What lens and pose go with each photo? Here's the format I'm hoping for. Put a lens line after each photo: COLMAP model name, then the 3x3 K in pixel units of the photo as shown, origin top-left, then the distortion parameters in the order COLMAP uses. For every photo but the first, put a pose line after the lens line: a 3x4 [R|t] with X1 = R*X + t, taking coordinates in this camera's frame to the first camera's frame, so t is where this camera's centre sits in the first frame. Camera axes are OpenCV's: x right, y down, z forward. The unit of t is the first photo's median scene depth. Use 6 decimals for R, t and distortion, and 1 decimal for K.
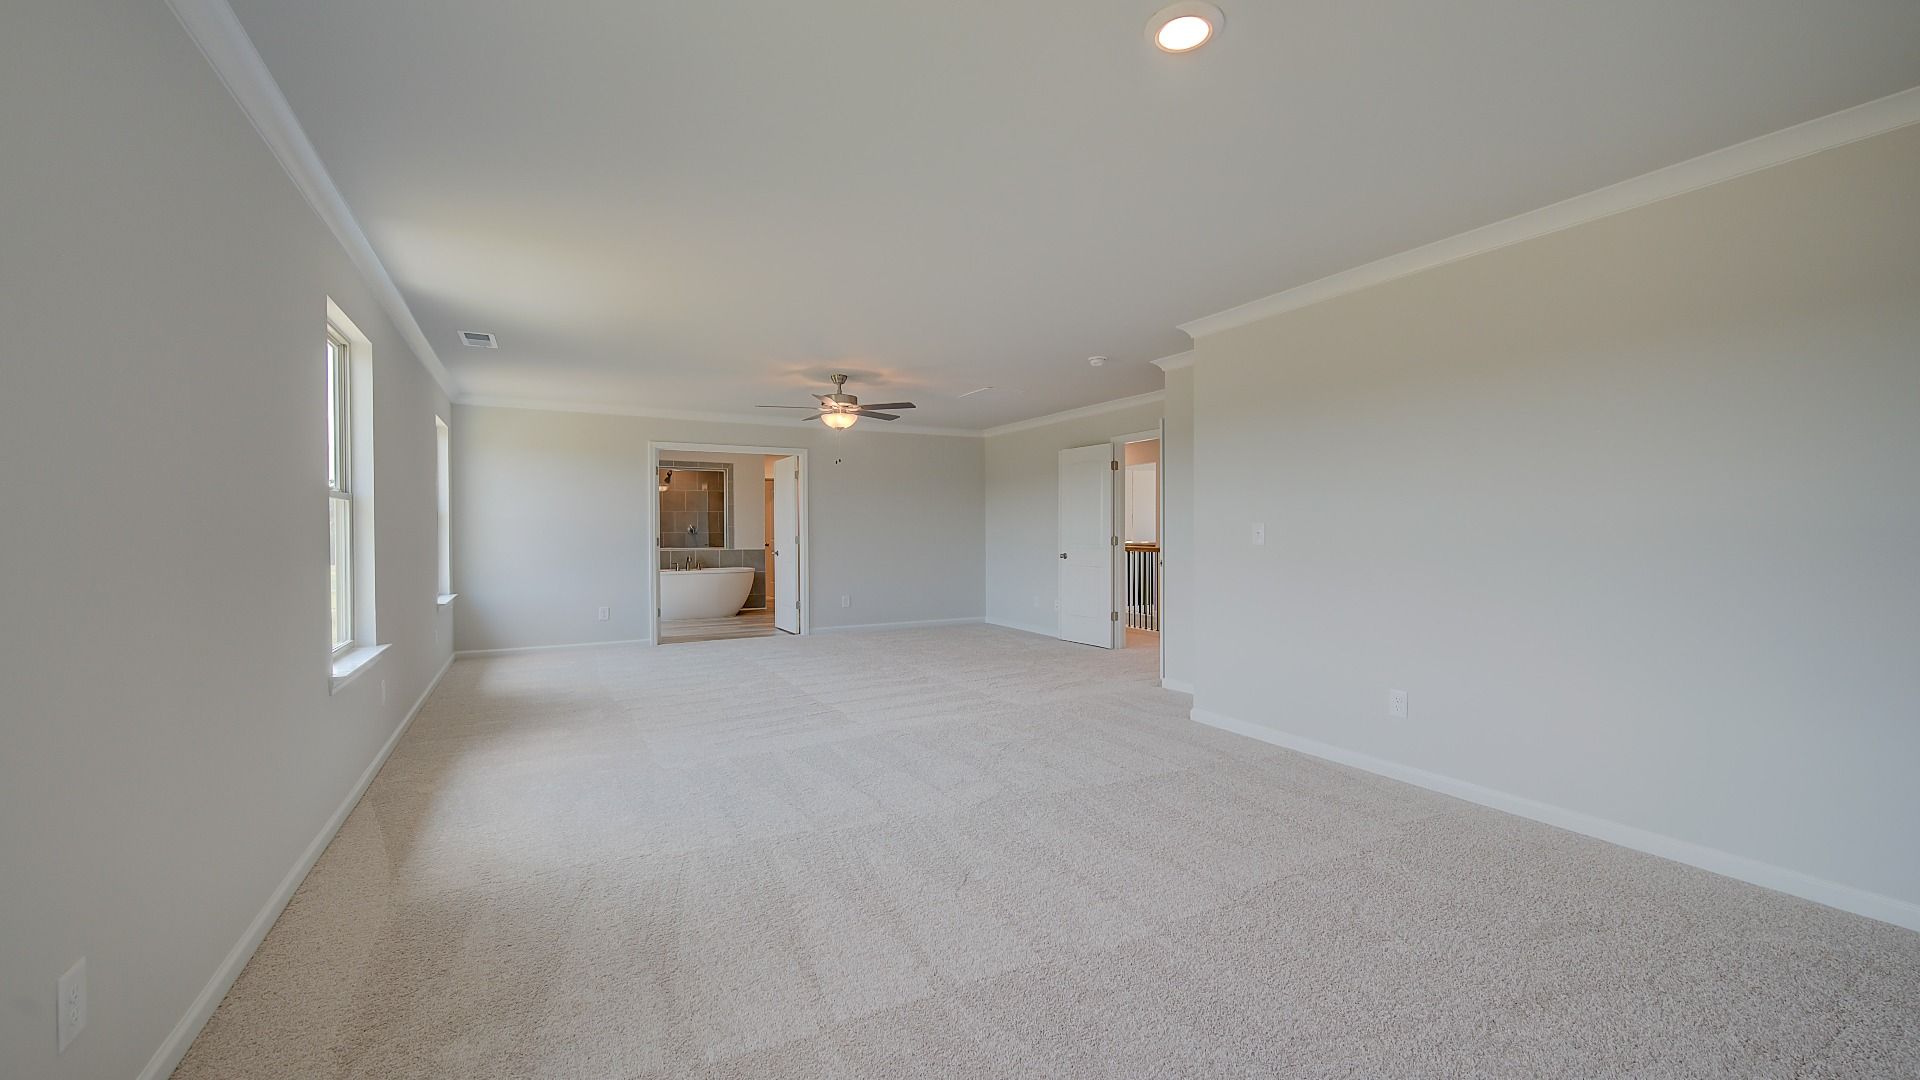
lens RADIAL K [[759.1, 0, 959.6], [0, 759.1, 536.1], [0, 0, 1]] dist [0.003237, 0.000104]
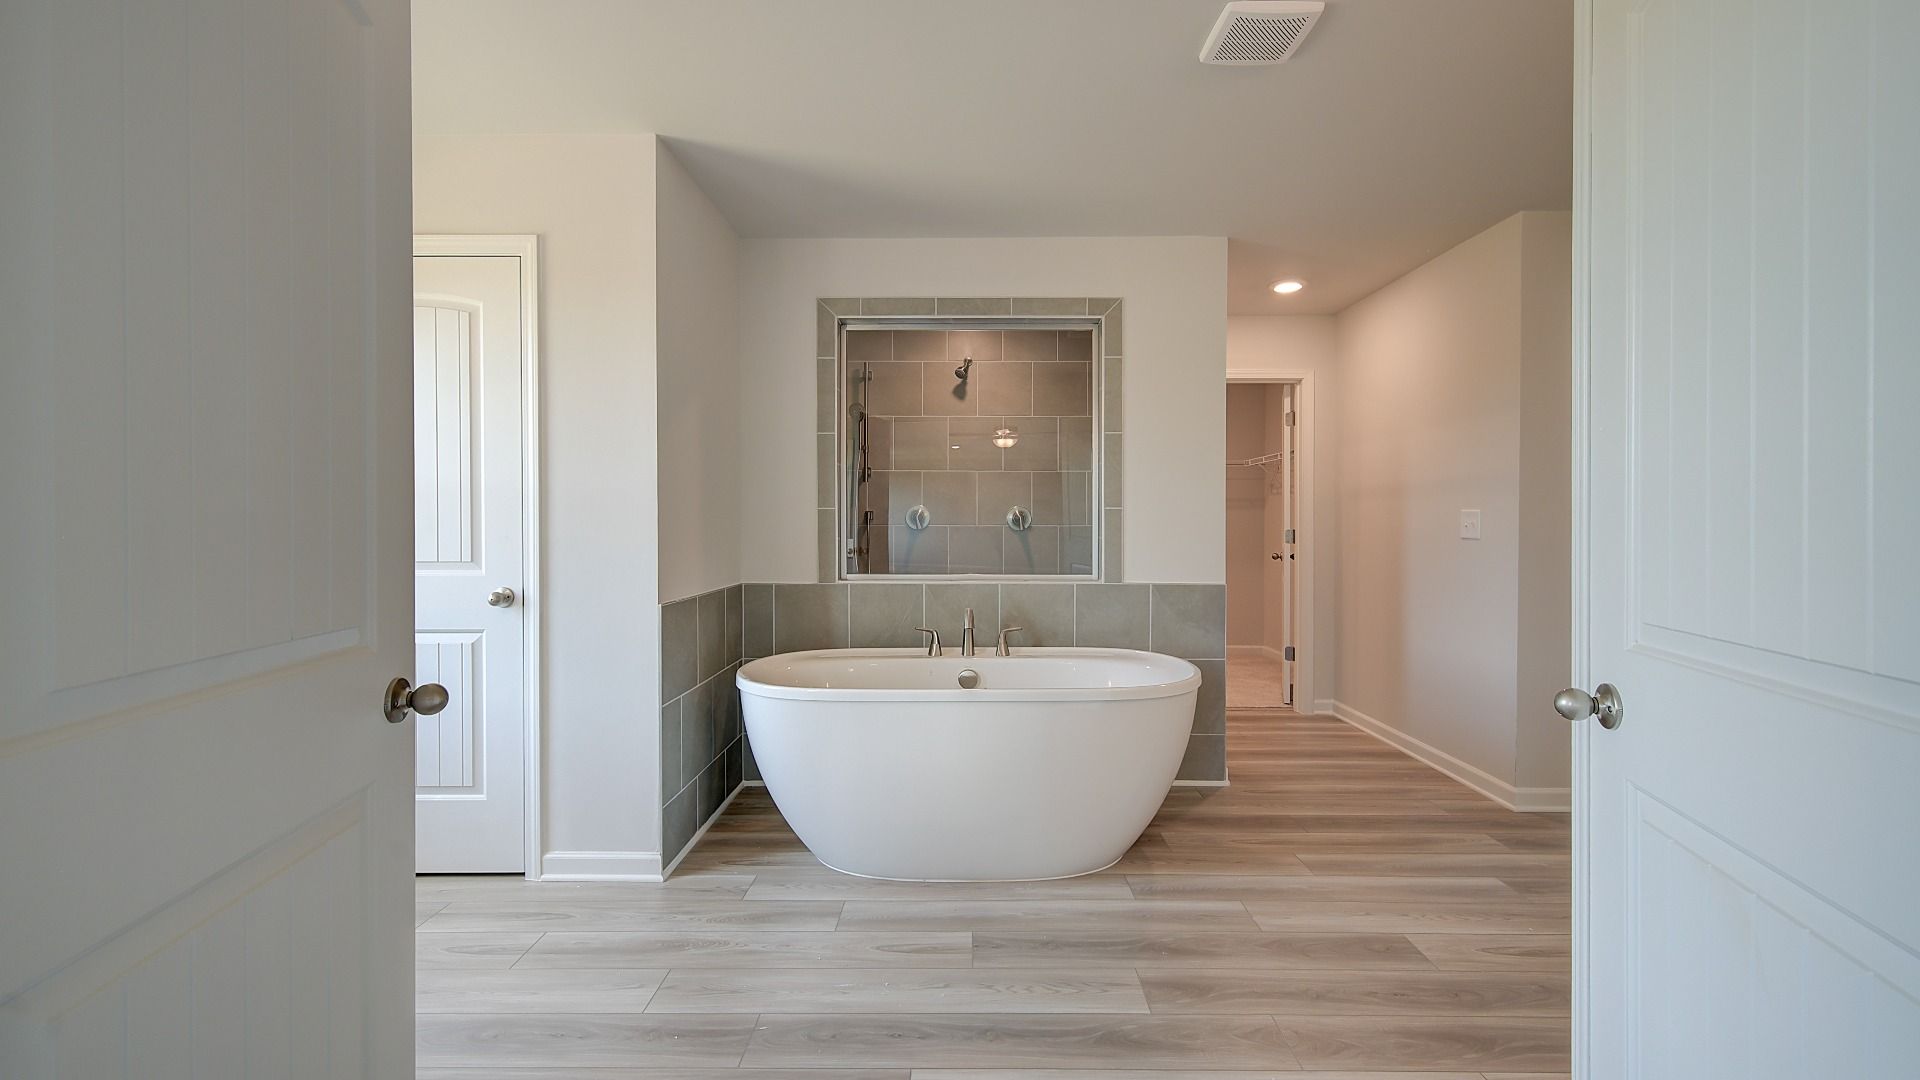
lens RADIAL K [[759.1, 0, 972.5], [0, 759.1, 541.5], [0, 0, 1]] dist [0.003237, 0.000104]
pose [[0.874868, 0.016952, -0.484065, -0.203272], [-0.012791, 0.999847, 0.011897, -0.002949], [0.484193, -0.004216, 0.874951, 0.707955]]
